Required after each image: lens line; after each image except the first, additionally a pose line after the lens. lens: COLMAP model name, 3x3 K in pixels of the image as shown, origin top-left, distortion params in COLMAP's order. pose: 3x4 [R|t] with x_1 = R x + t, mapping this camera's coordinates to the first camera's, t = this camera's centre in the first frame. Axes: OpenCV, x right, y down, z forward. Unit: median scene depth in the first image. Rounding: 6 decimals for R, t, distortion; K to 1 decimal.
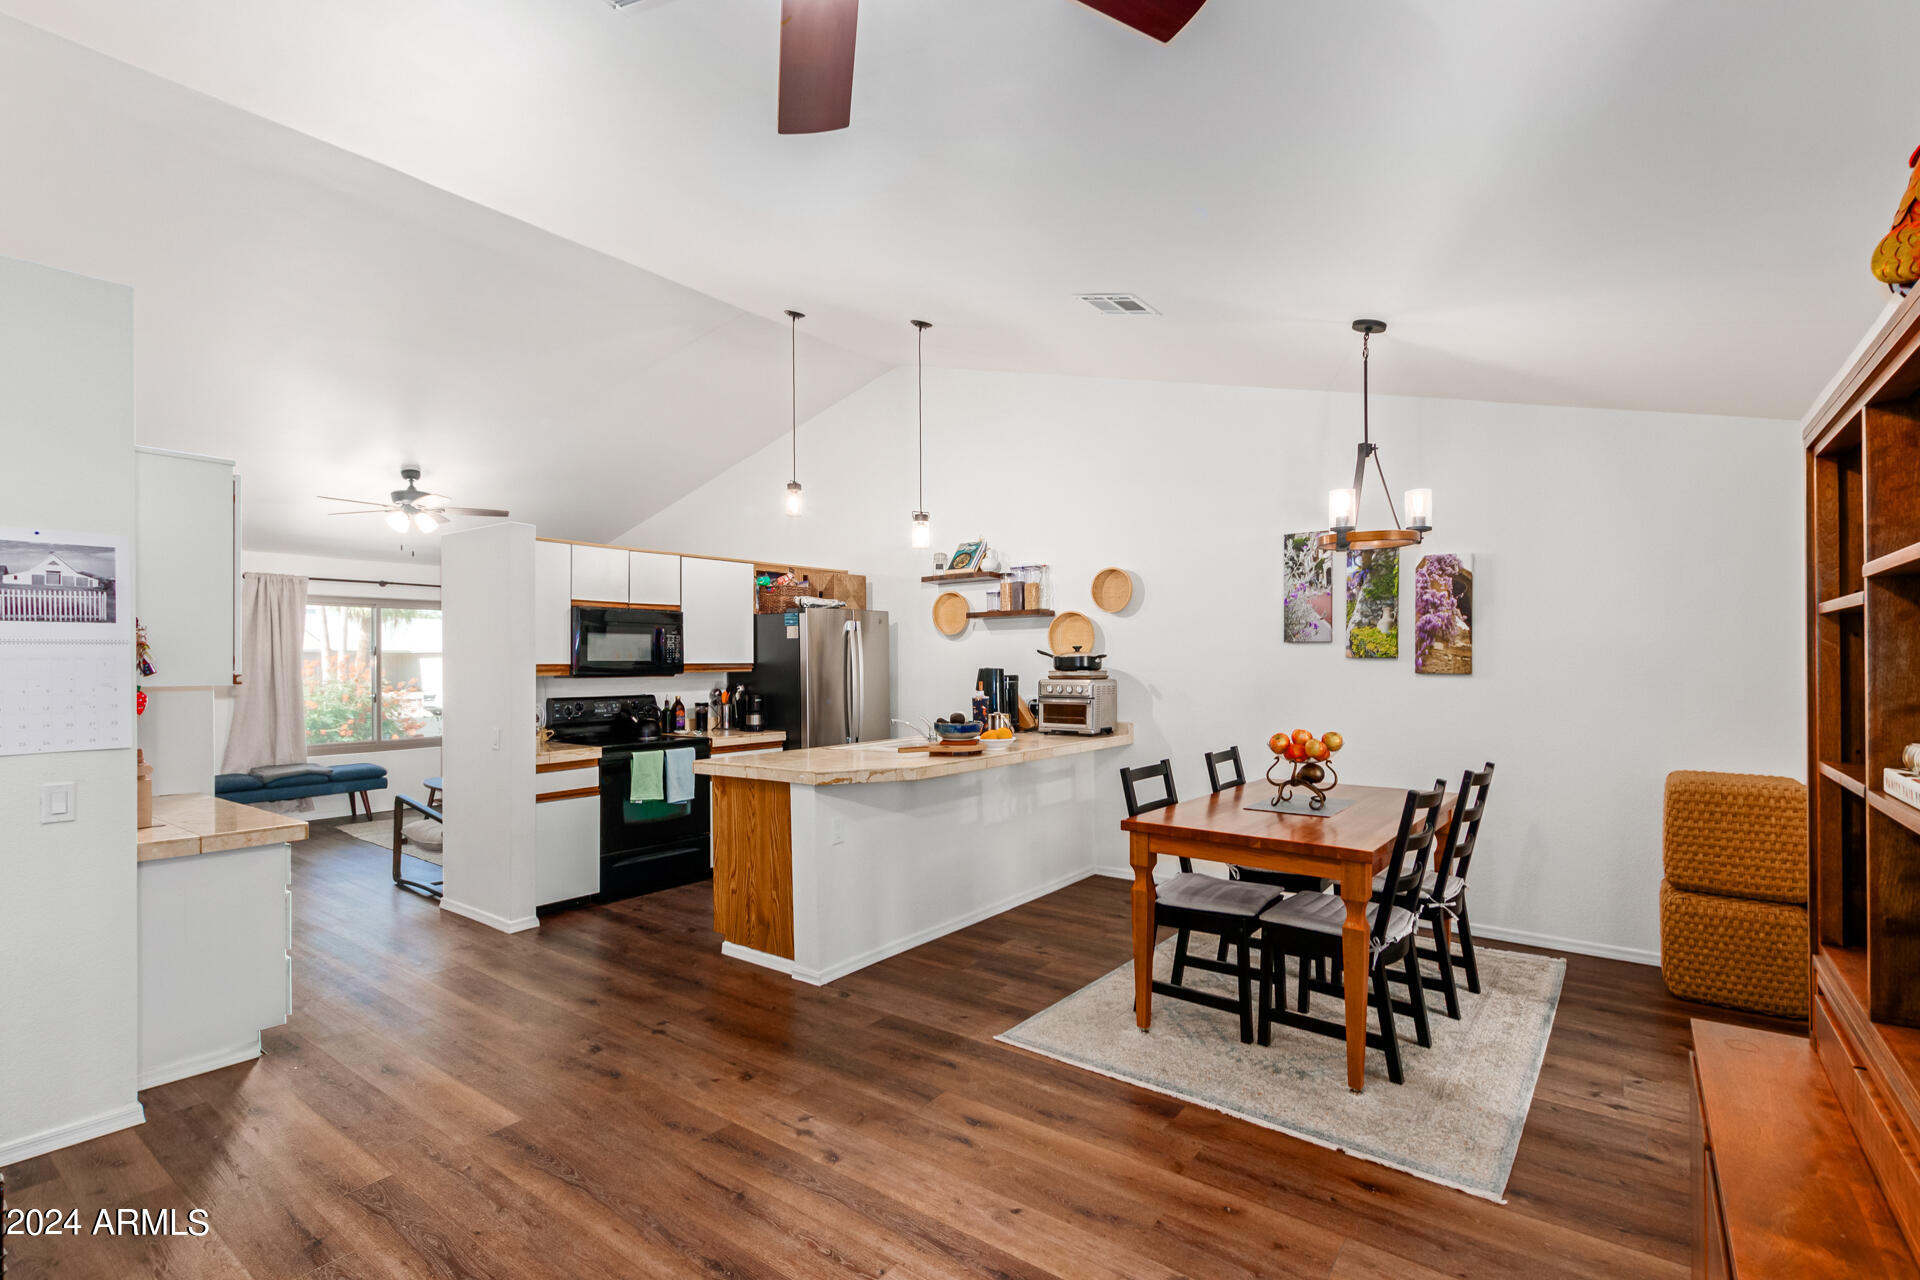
lens RADIAL K [[882.4, 0, 955.2], [0, 882.4, 656.0], [0, 0, 1]] dist [0.000200, -0.000185]
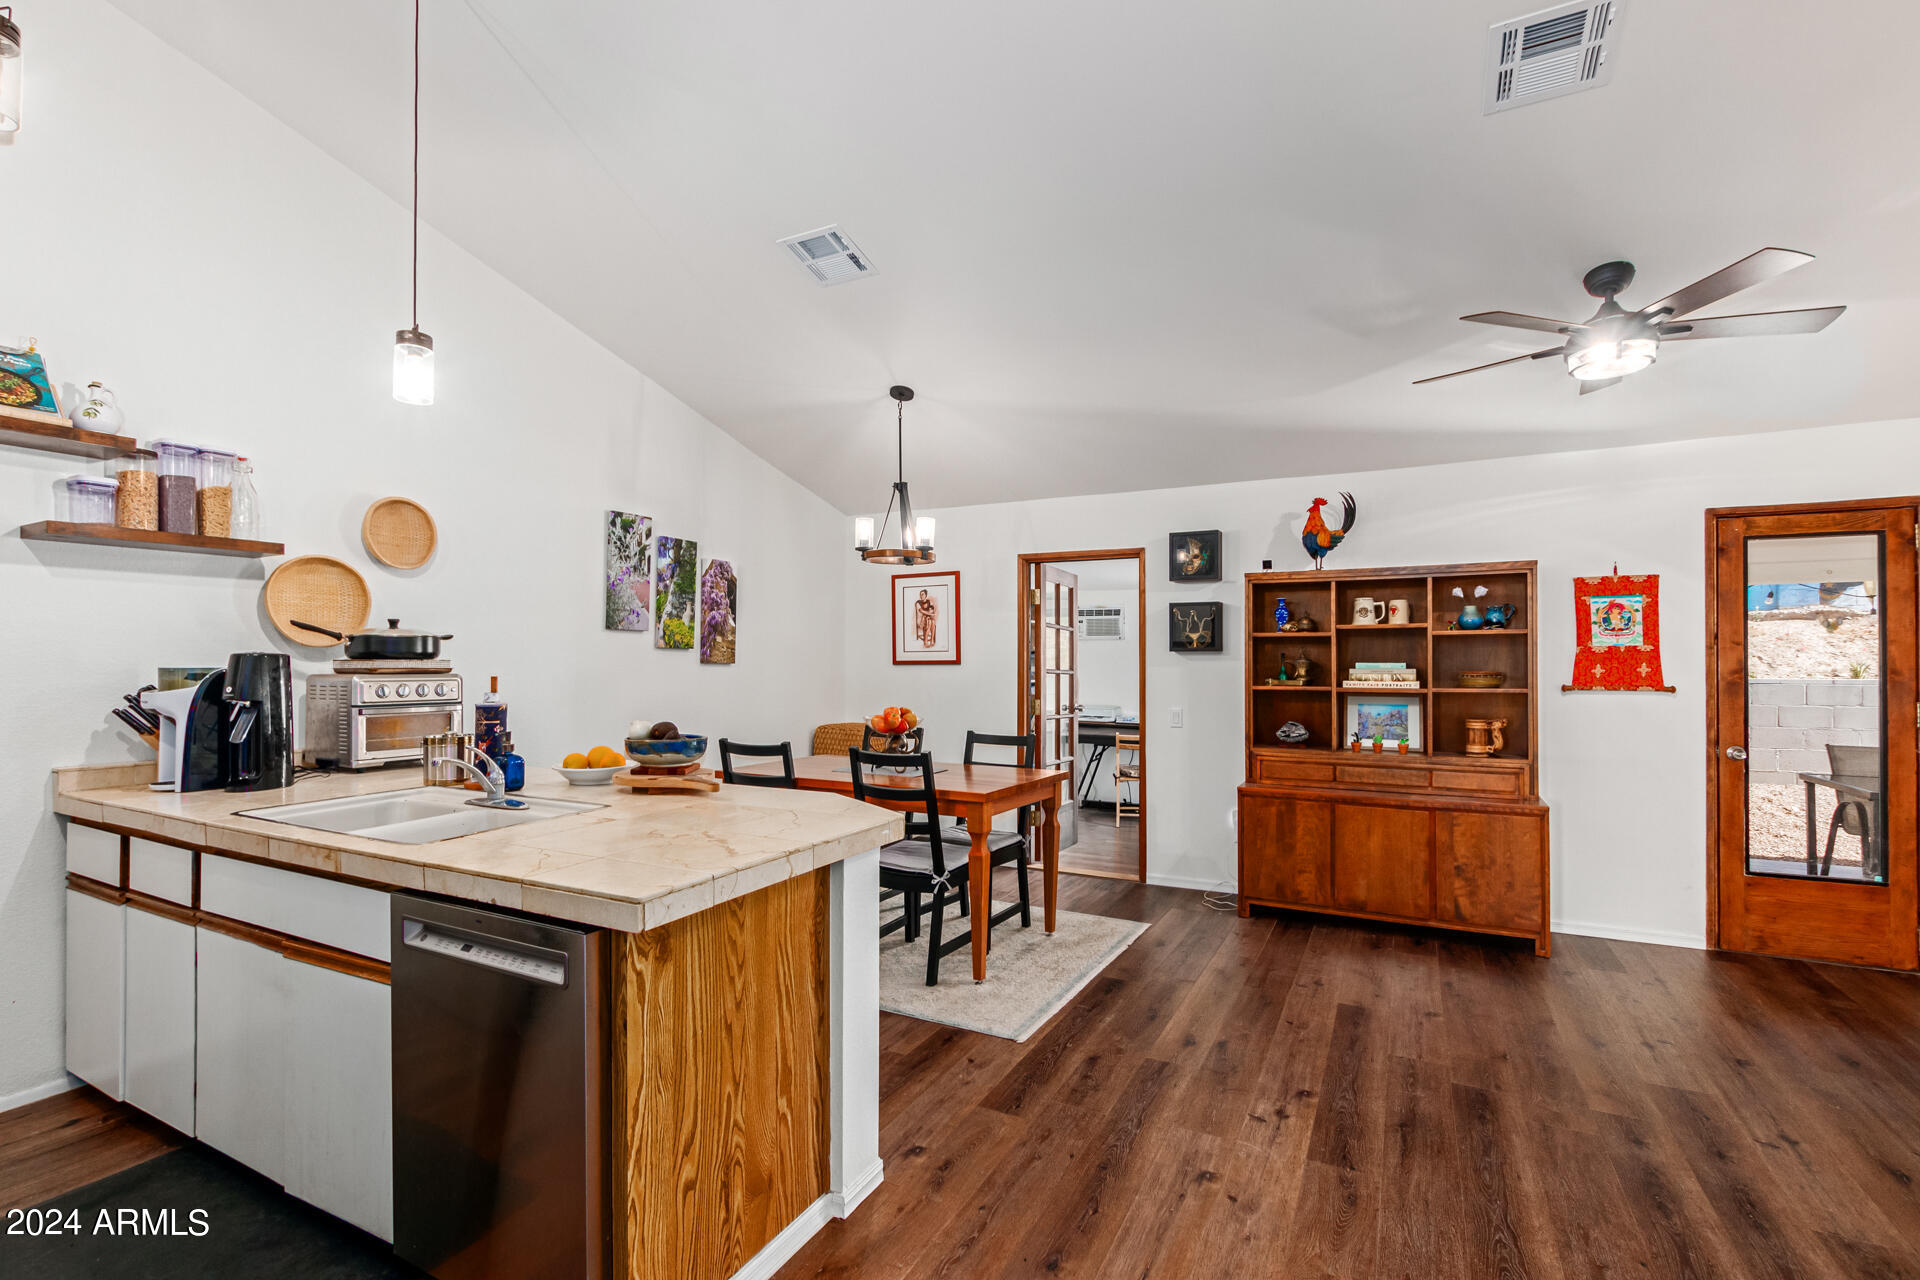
lens RADIAL K [[882.4, 0, 951.9], [0, 882.4, 649.6], [0, 0, 1]] dist [0.000200, -0.000185]
pose [[-0.164975, 0.018995, 0.986115, -0.612192], [-0.007122, 0.999766, -0.020450, 0.022608], [-0.986272, -0.010397, -0.164801, 0.855612]]
